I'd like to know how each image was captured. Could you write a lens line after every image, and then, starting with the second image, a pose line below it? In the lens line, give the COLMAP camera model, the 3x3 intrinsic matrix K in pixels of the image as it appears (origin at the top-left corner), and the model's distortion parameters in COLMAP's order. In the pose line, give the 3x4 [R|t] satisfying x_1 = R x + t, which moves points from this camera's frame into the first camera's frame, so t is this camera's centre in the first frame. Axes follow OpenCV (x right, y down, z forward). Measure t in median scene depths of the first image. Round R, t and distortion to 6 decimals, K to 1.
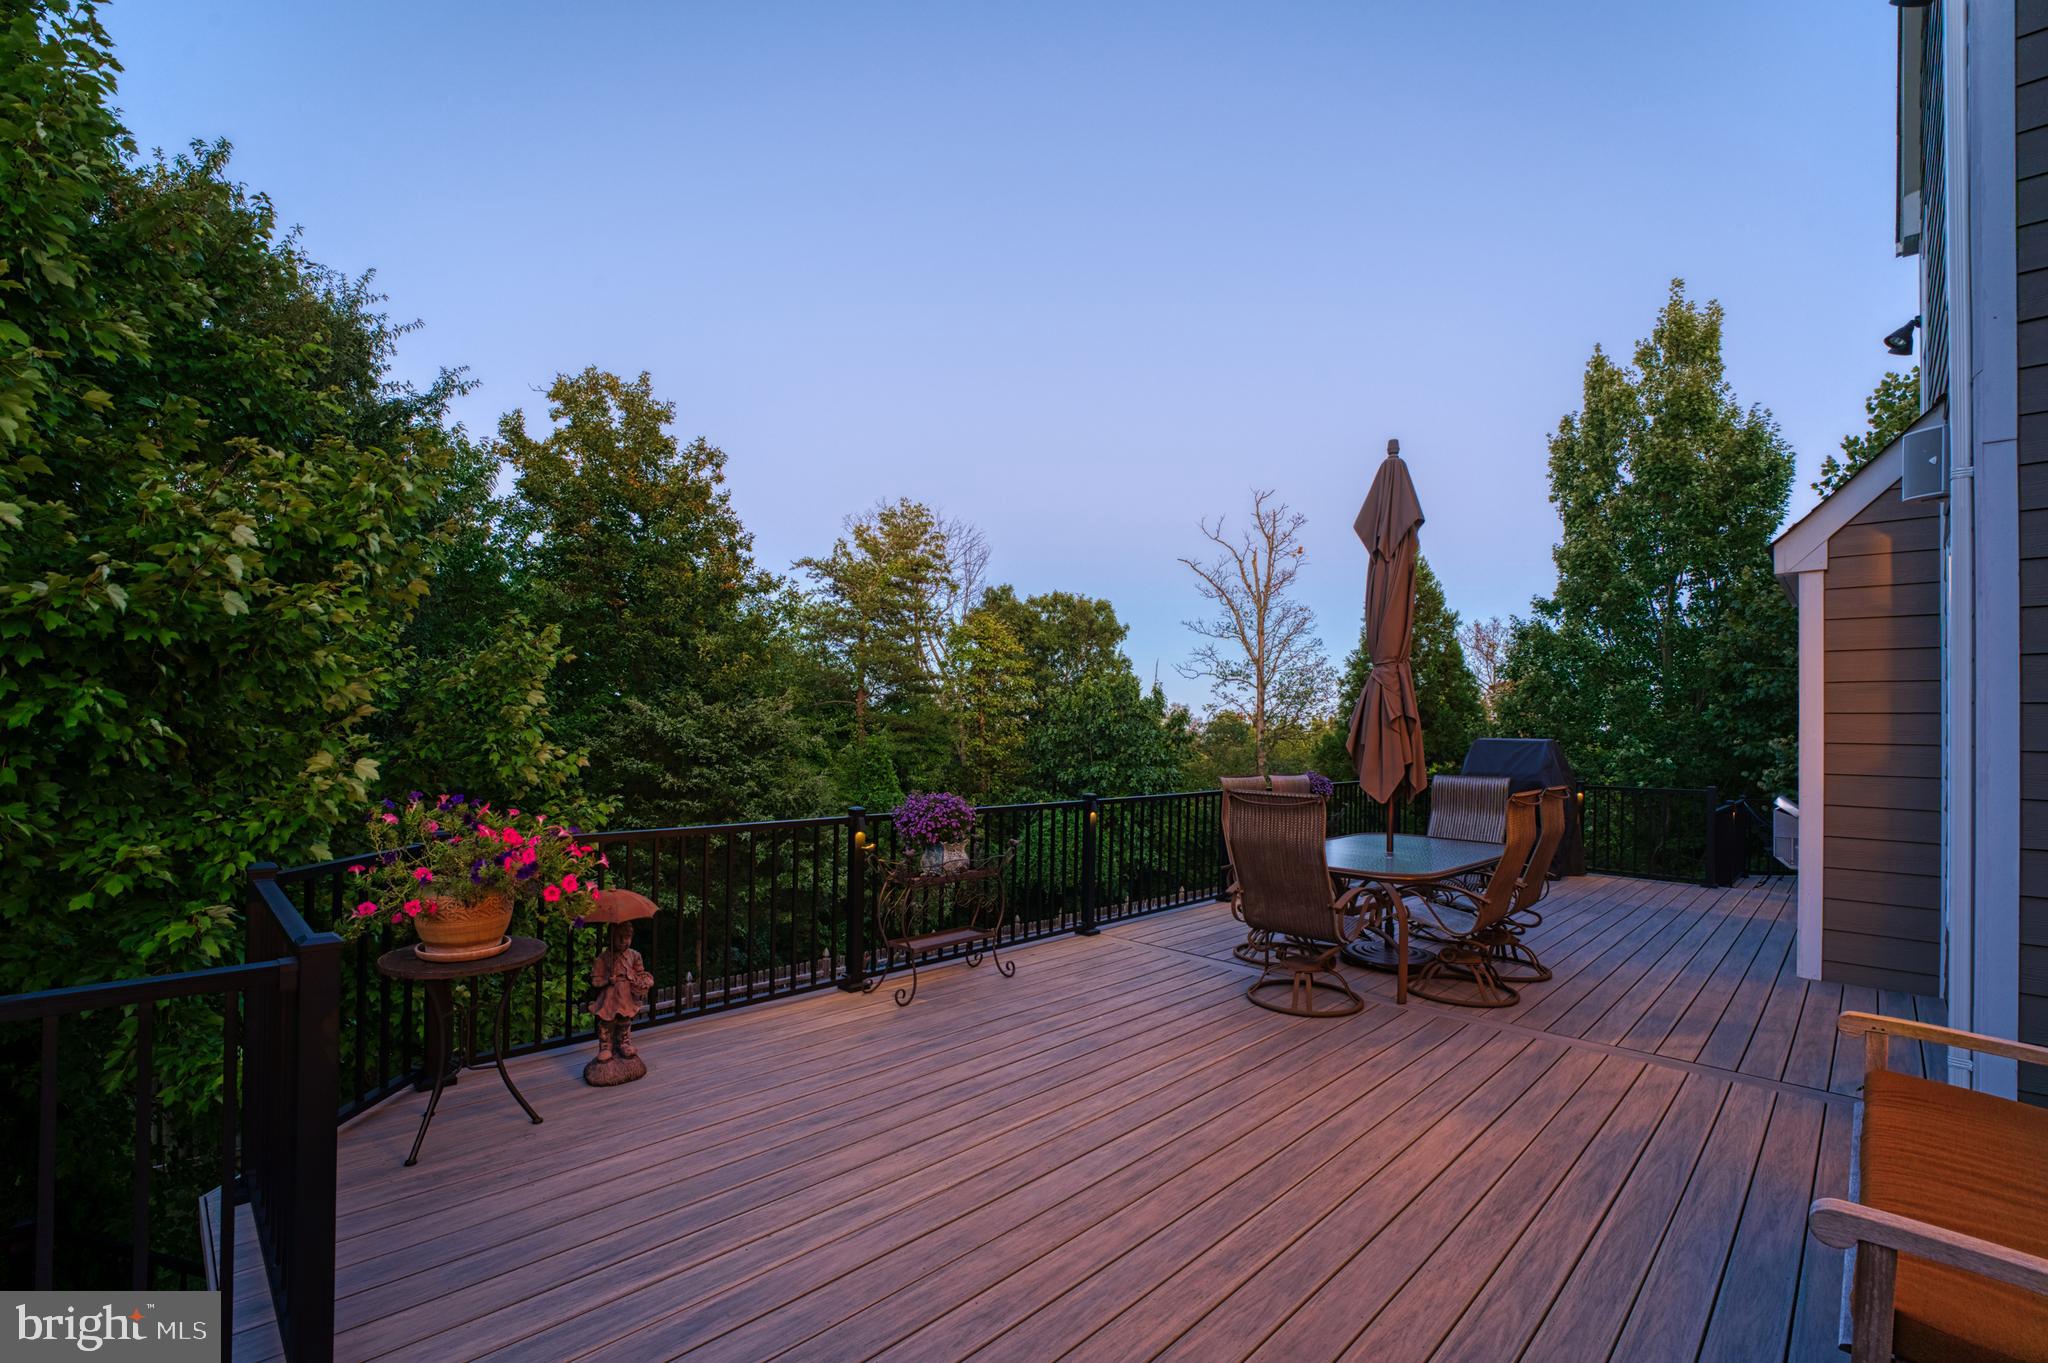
lens RADIAL K [[886.7, 0, 1023.6], [0, 886.7, 700.2], [0, 0, 1]] dist [-0.022112, -0.001483]
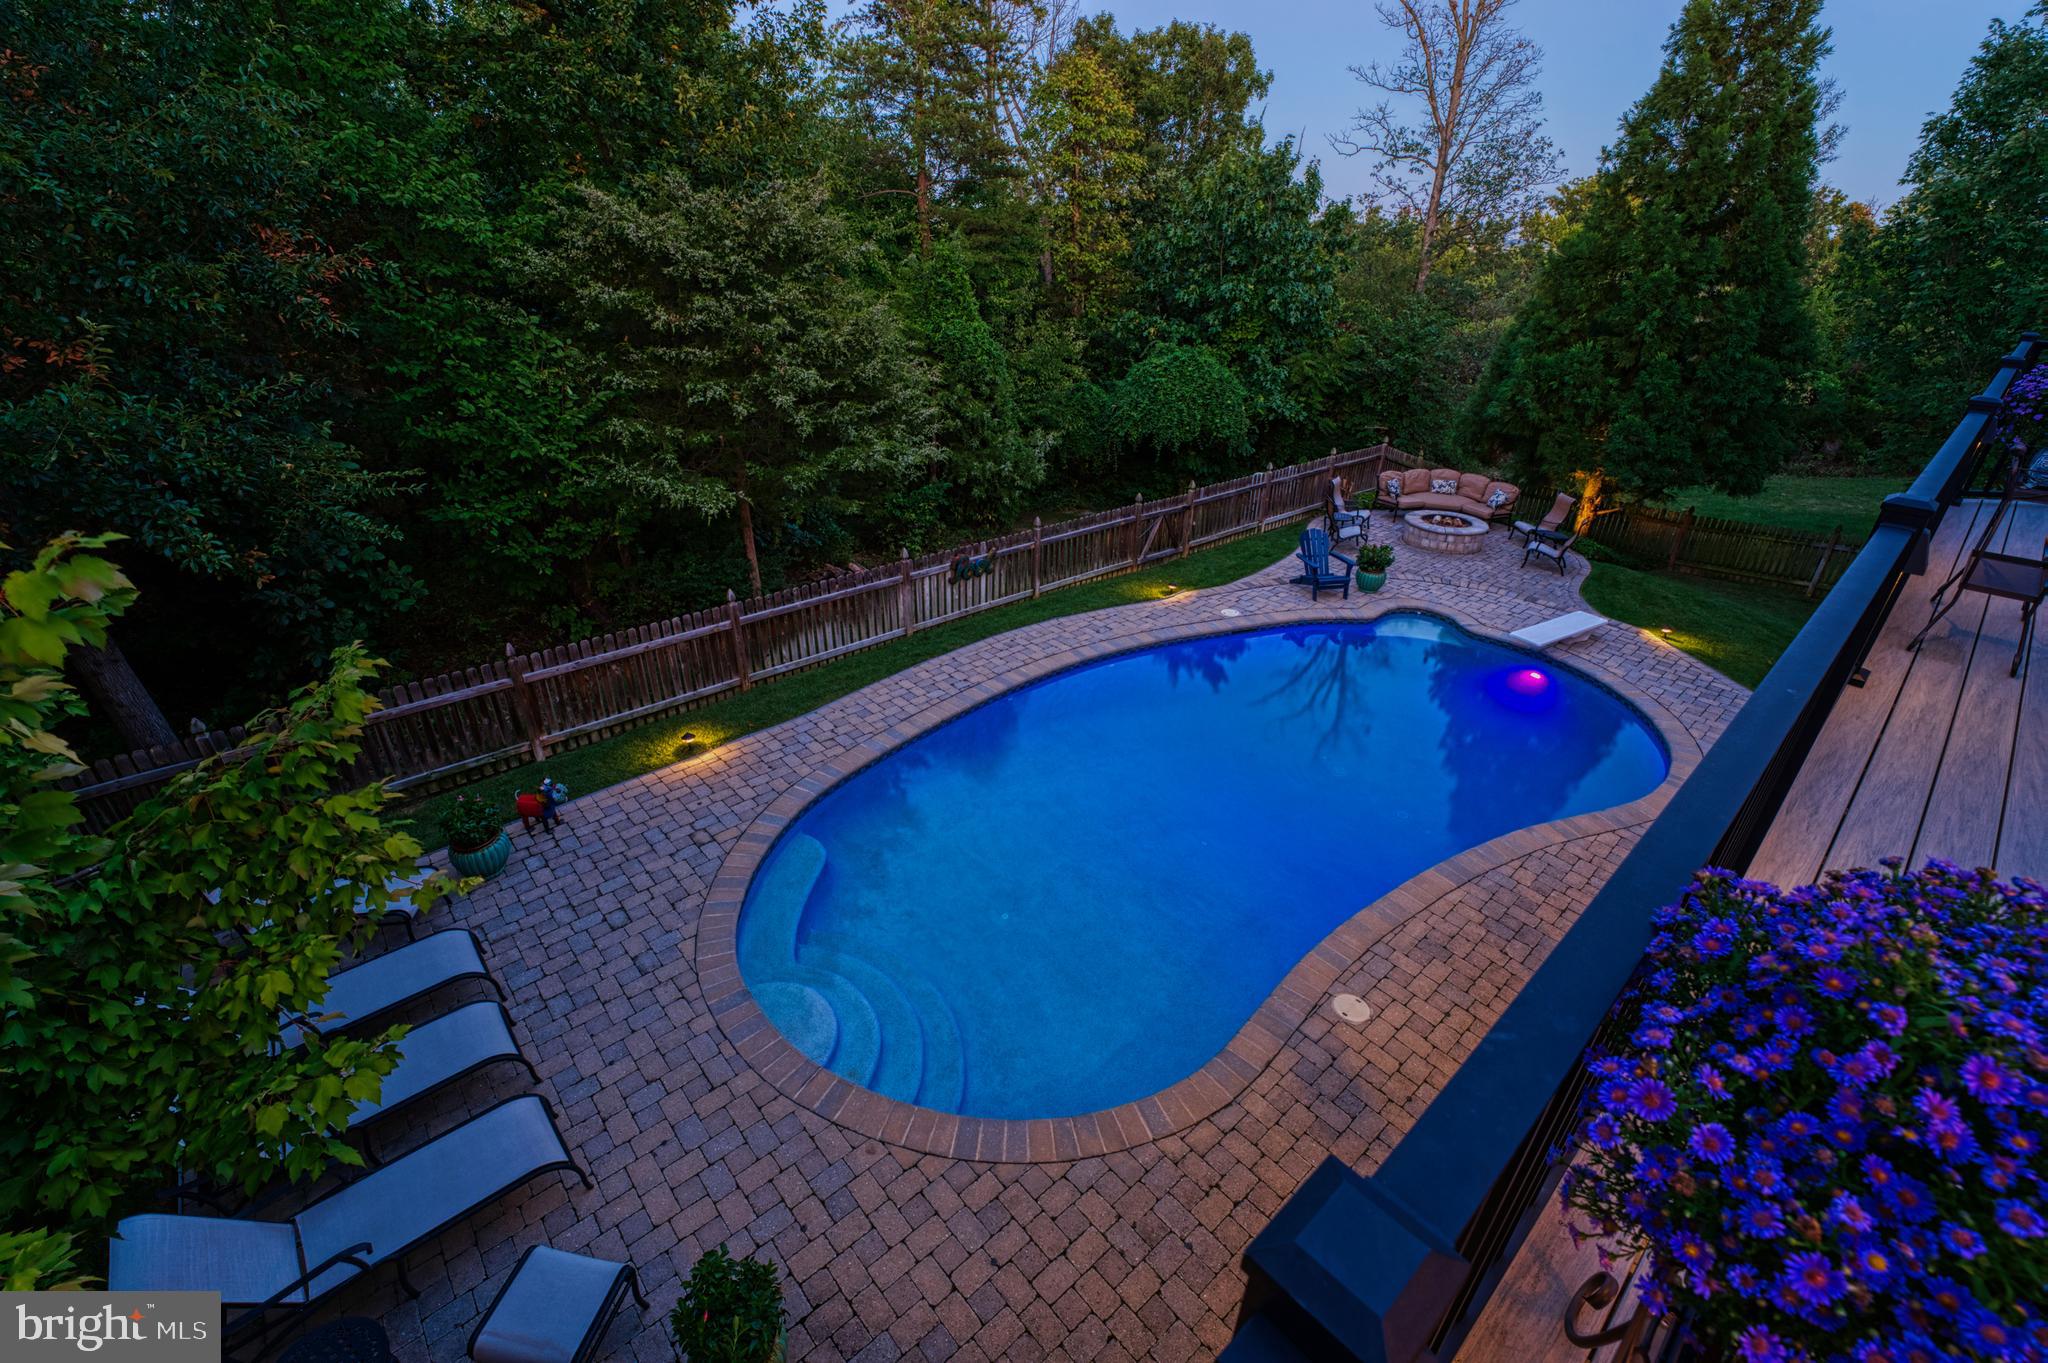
lens RADIAL K [[886.7, 0, 1012.8], [0, 886.7, 683.9], [0, 0, 1]] dist [-0.022112, -0.001483]
pose [[0.996327, 0.032192, -0.079347, -0.032006], [0.010426, 0.874136, 0.485569, 0.005112], [0.084991, -0.484613, 0.870590, 0.140113]]
